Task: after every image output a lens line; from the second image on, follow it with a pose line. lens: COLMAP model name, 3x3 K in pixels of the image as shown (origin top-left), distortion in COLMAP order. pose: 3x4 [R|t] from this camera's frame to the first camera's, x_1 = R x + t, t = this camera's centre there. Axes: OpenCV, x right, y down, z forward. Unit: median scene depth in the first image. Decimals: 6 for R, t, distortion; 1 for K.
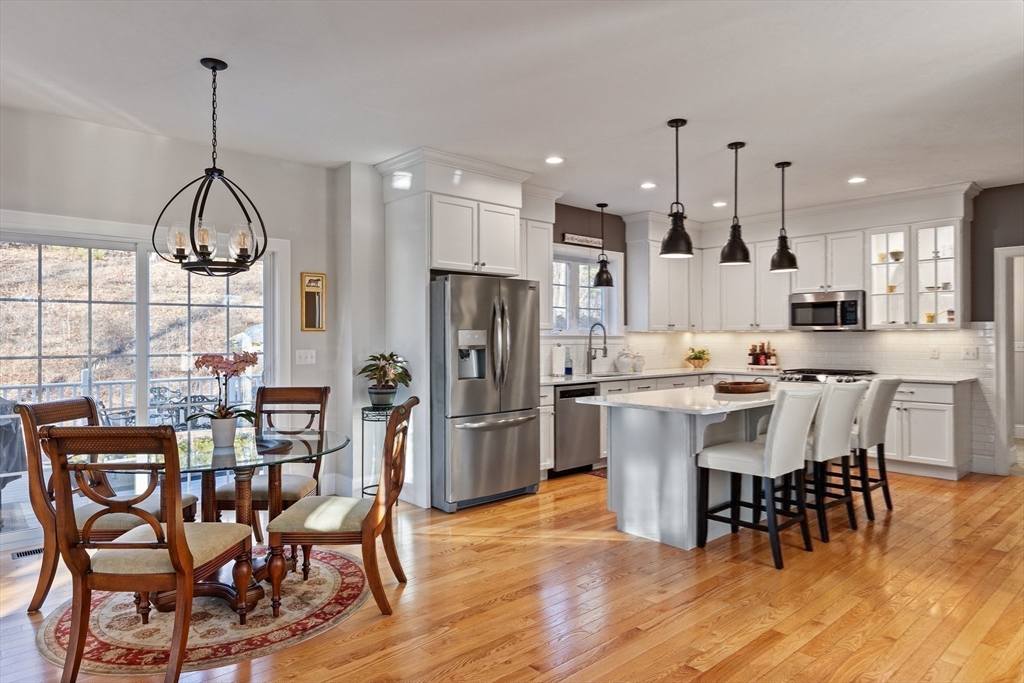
lens RADIAL K [[626.8, 0, 508.8], [0, 626.8, 333.3], [0, 0, 1]] dist [0.001920, -0.007610]
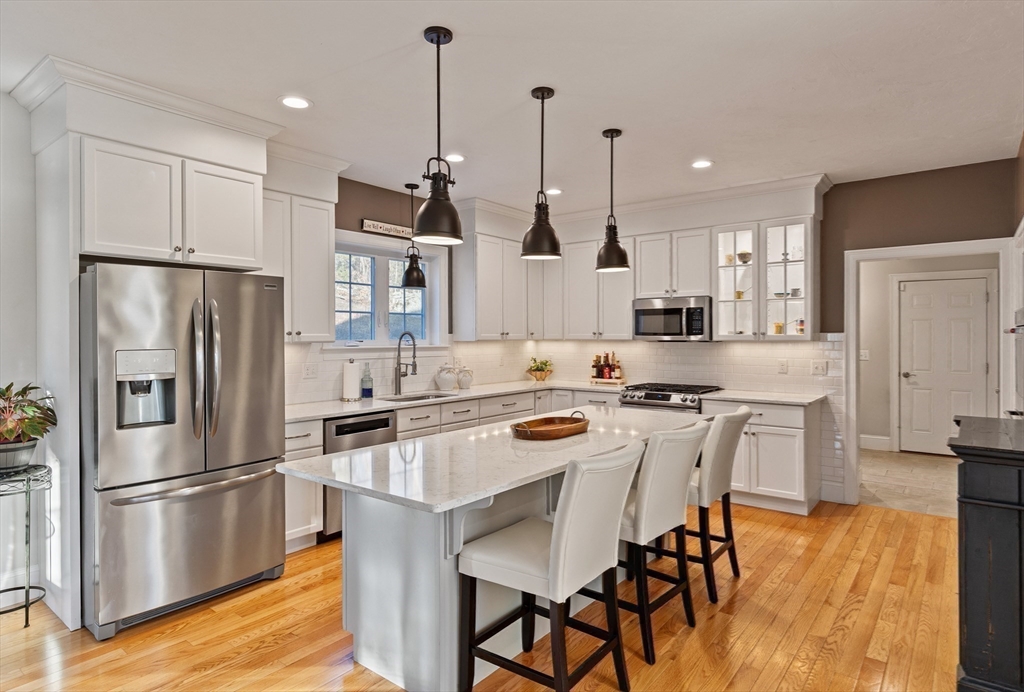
lens RADIAL K [[579.0, 0, 522.0], [0, 579.0, 332.7], [0, 0, 1]] dist [0.009867, -0.001122]
pose [[0.982146, 0.001485, 0.188117, 0.166599], [-0.001930, 0.999996, 0.002186, -0.020072], [-0.188113, -0.002510, 0.982144, 0.271269]]
